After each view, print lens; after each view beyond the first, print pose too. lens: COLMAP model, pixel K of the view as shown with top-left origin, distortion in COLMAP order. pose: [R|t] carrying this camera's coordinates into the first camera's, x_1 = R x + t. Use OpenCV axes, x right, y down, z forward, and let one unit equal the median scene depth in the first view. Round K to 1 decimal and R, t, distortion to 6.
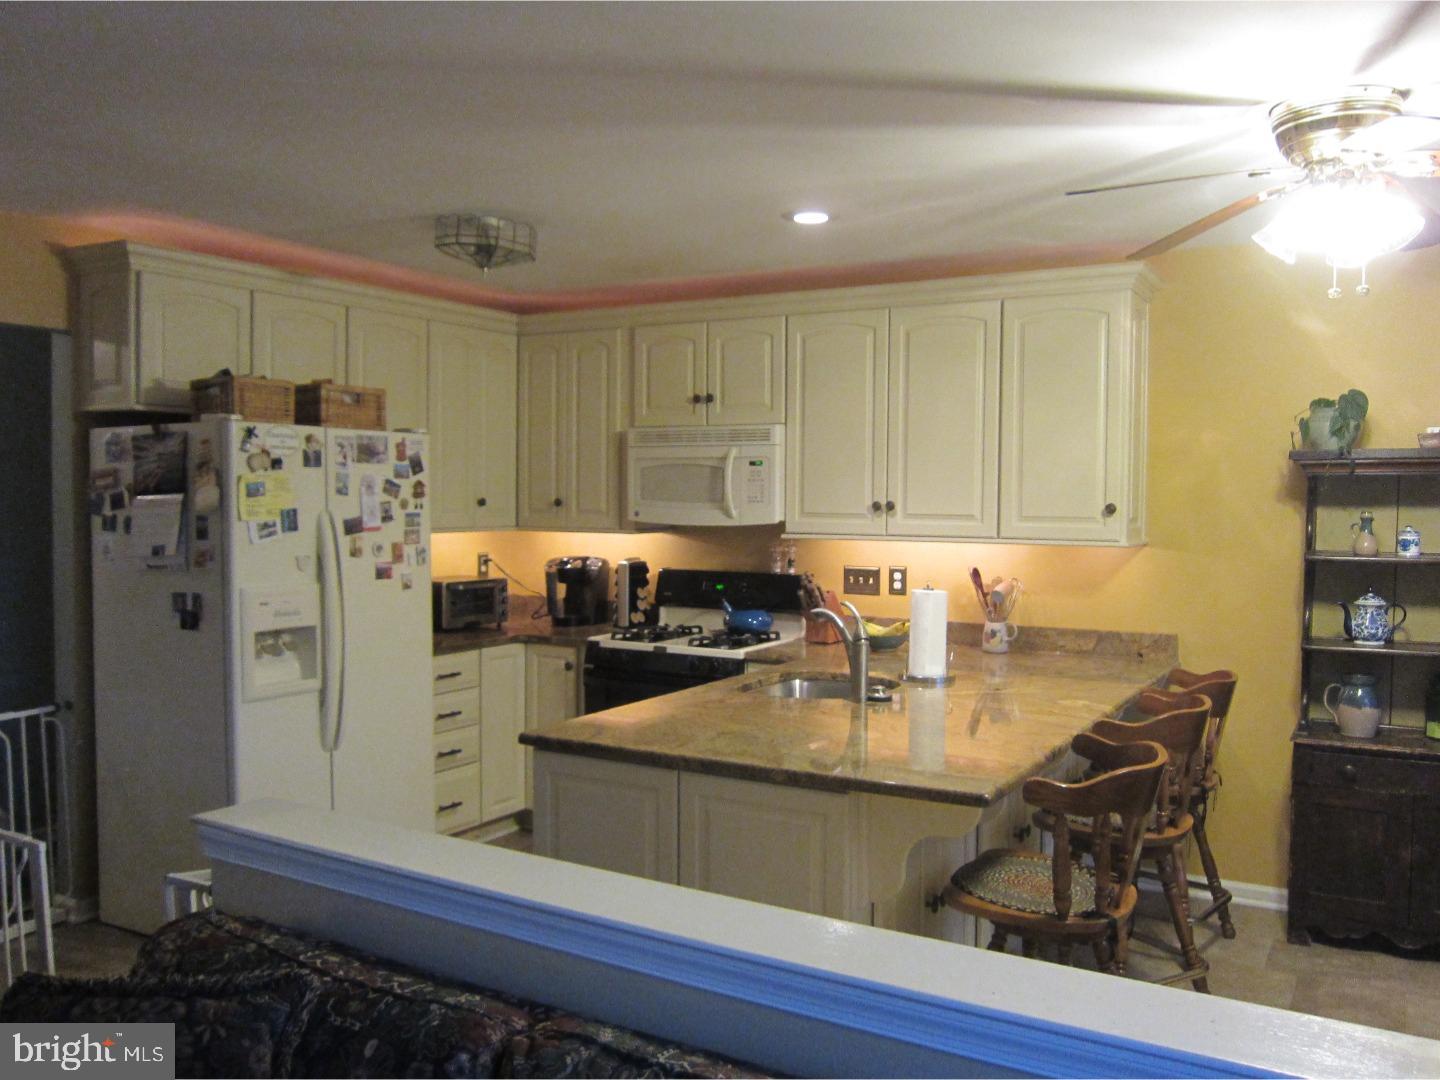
lens RADIAL K [[1218.9, 0, 729.3], [0, 1218.9, 544.0], [0, 0, 1]] dist [-0.045659, -0.005008]
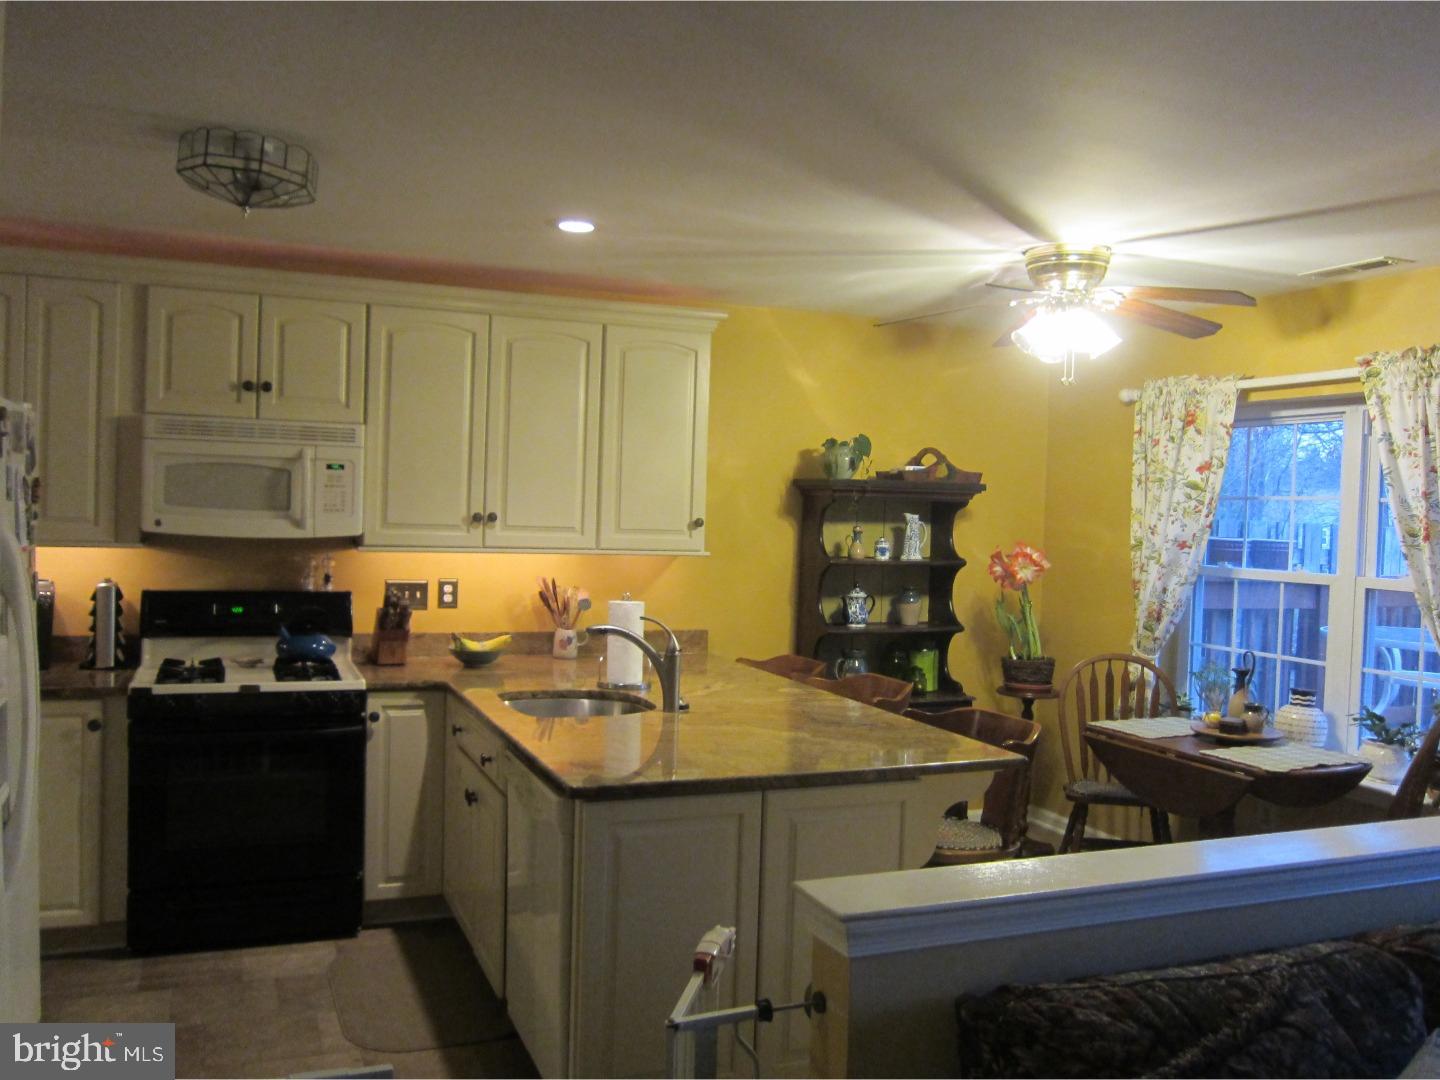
lens RADIAL K [[1218.9, 0, 727.9], [0, 1218.9, 536.0], [0, 0, 1]] dist [-0.045659, -0.005008]
pose [[0.609032, -0.004734, 0.793131, -0.500768], [0.008000, 0.999968, -0.000174, -0.013816], [-0.793105, 0.006451, 0.609051, 0.240549]]
